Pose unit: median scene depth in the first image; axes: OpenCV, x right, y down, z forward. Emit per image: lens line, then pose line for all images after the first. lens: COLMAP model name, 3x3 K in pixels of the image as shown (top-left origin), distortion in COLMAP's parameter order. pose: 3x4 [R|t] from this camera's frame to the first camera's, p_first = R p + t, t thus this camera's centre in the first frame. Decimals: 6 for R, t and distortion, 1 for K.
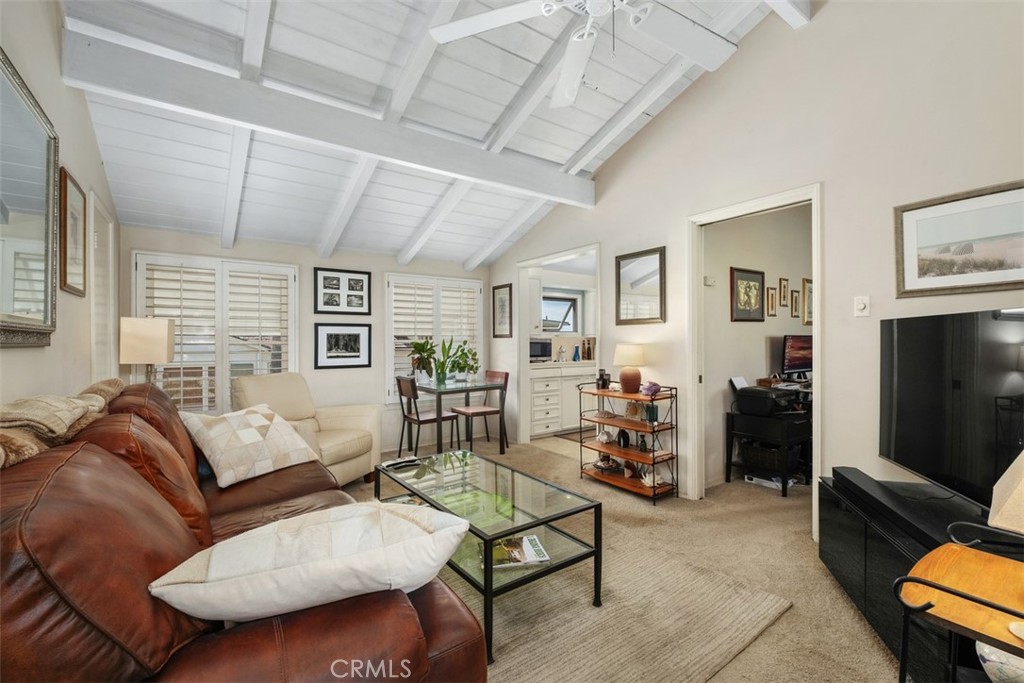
lens RADIAL K [[438.2, 0, 512.5], [0, 438.2, 344.5], [0, 0, 1]] dist [0.000185, -0.000084]
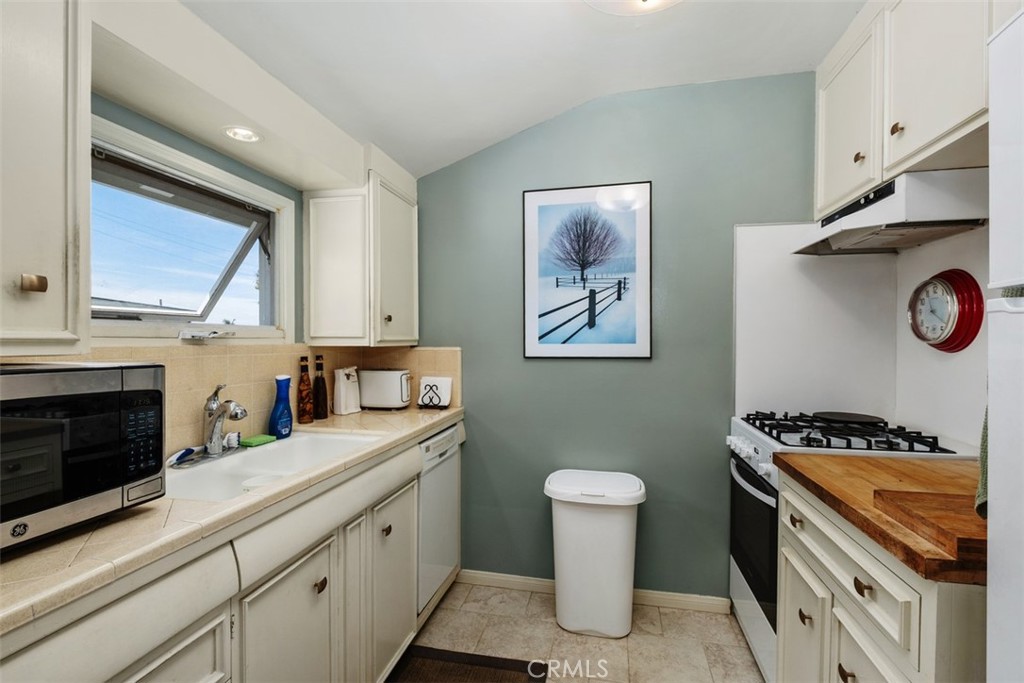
lens RADIAL K [[453.6, 0, 512.0], [0, 453.6, 341.5], [0, 0, 1]] dist [0.000018, -0.000048]
pose [[0.741470, 0.003158, 0.670978, 0.078406], [-0.000605, 0.999992, -0.004038, -0.022947], [-0.670985, 0.002588, 0.741466, 0.861239]]
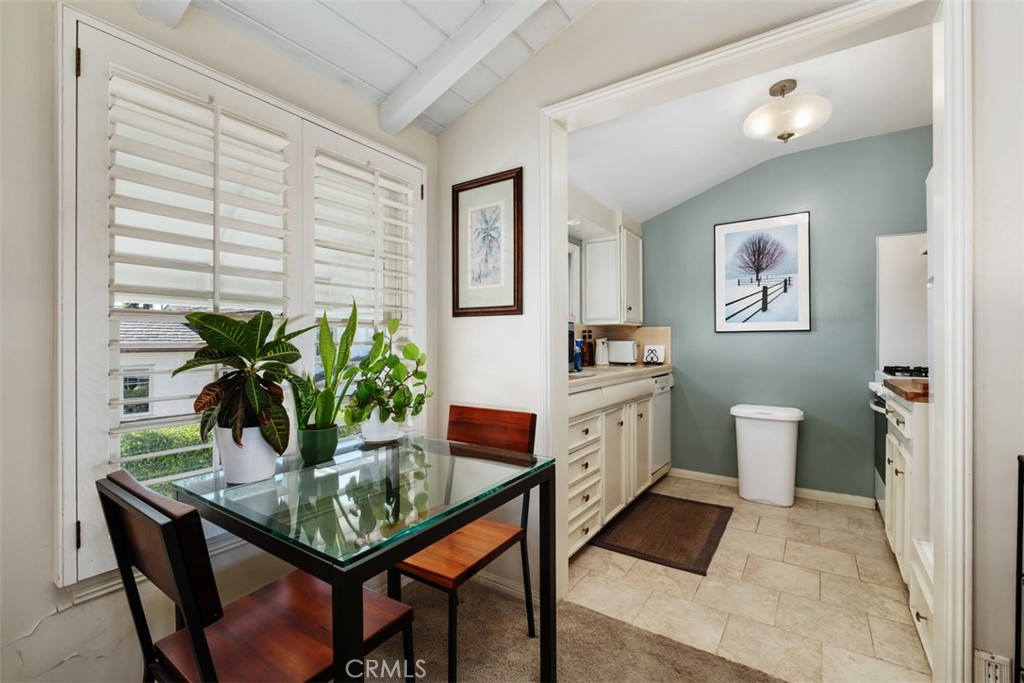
lens RADIAL K [[440.6, 0, 511.4], [0, 440.6, 337.3], [0, 0, 1]] dist [0.000949, -0.000011]
pose [[0.938837, 0.006436, 0.344303, -0.138910], [-0.001898, 0.999907, -0.013517, 0.009184], [-0.344358, 0.012037, 0.938761, 0.658136]]
